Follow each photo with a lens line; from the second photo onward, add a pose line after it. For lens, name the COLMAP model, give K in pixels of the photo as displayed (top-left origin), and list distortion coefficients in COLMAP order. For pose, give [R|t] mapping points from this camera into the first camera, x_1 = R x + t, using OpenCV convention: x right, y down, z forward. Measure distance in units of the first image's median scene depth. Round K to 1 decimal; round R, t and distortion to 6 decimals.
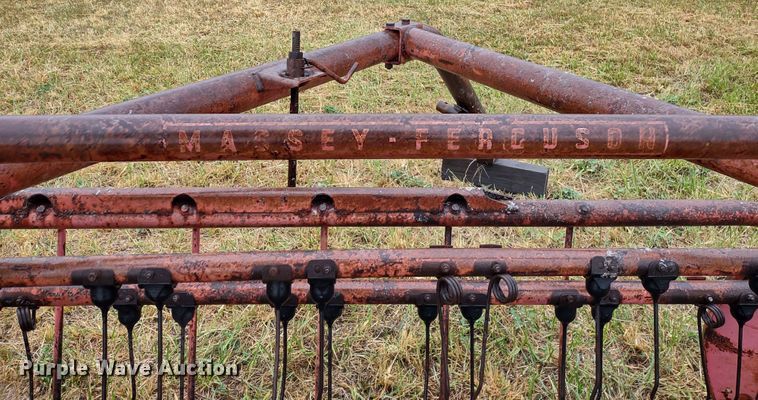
lens RADIAL K [[568.3, 0, 380.9], [0, 568.3, 114.3], [0, 0, 1]] dist [0.052558, -0.019521]
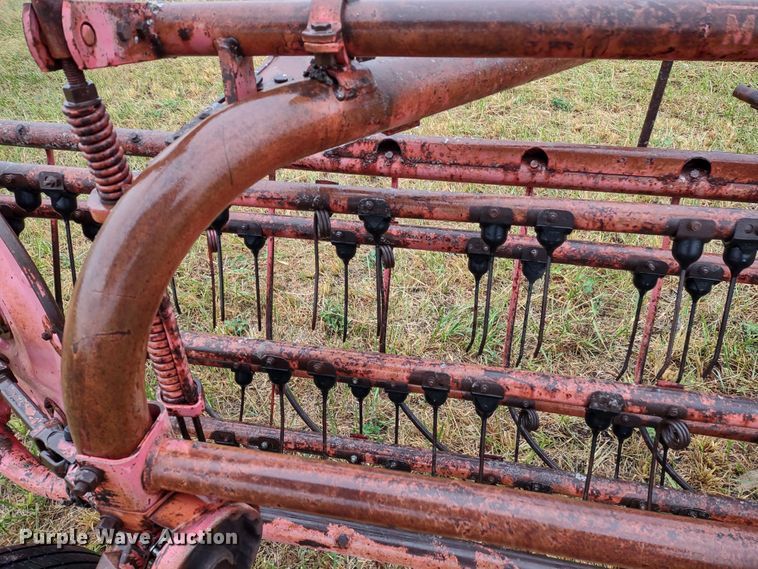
lens RADIAL K [[564.9, 0, 374.8], [0, 564.9, 288.9], [0, 0, 1]] dist [0.050667, -0.049621]
pose [[0.964377, 0.114952, -0.238249, -0.350123], [-0.046781, 0.960563, 0.274100, 0.118249], [0.260361, -0.253190, 0.931723, 0.019320]]
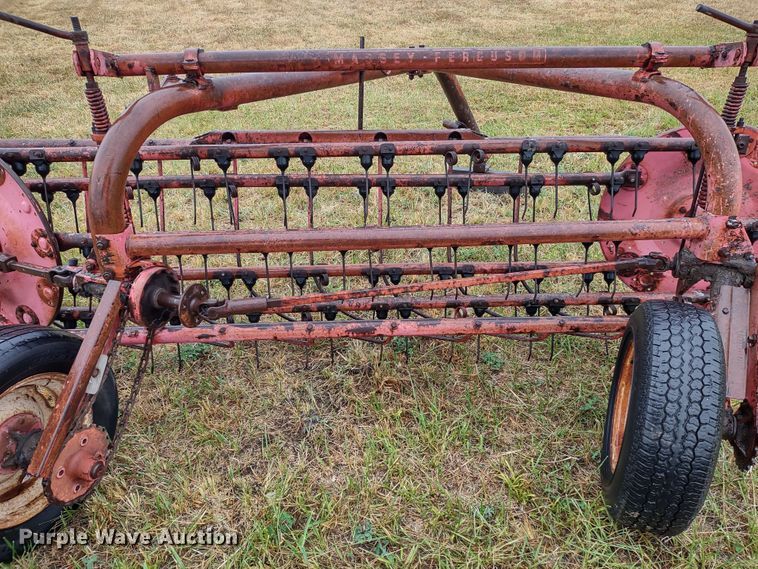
lens RADIAL K [[564.9, 0, 378.3], [0, 564.9, 281.7], [0, 0, 1]] dist [0.050667, -0.049621]
pose [[0.999560, -0.025002, -0.015976, -0.093798], [0.026740, 0.992421, 0.119944, 0.401171], [0.012856, -0.120318, 0.992652, -0.844063]]
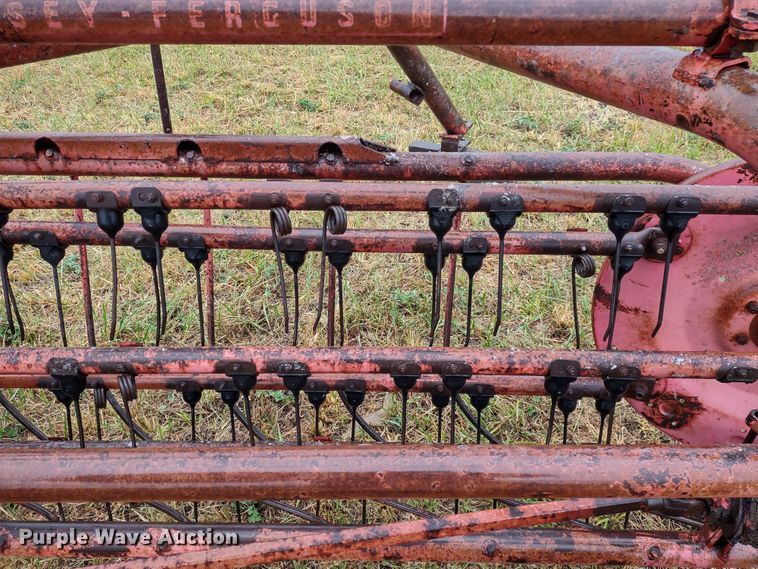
lens RADIAL K [[564.9, 0, 373.9], [0, 564.9, 286.2], [0, 0, 1]] dist [0.050667, -0.049621]
pose [[0.997269, 0.016916, -0.071885, 0.286747], [0.001720, 0.967828, 0.251609, 0.139364], [0.073829, -0.251045, 0.965156, 0.039679]]
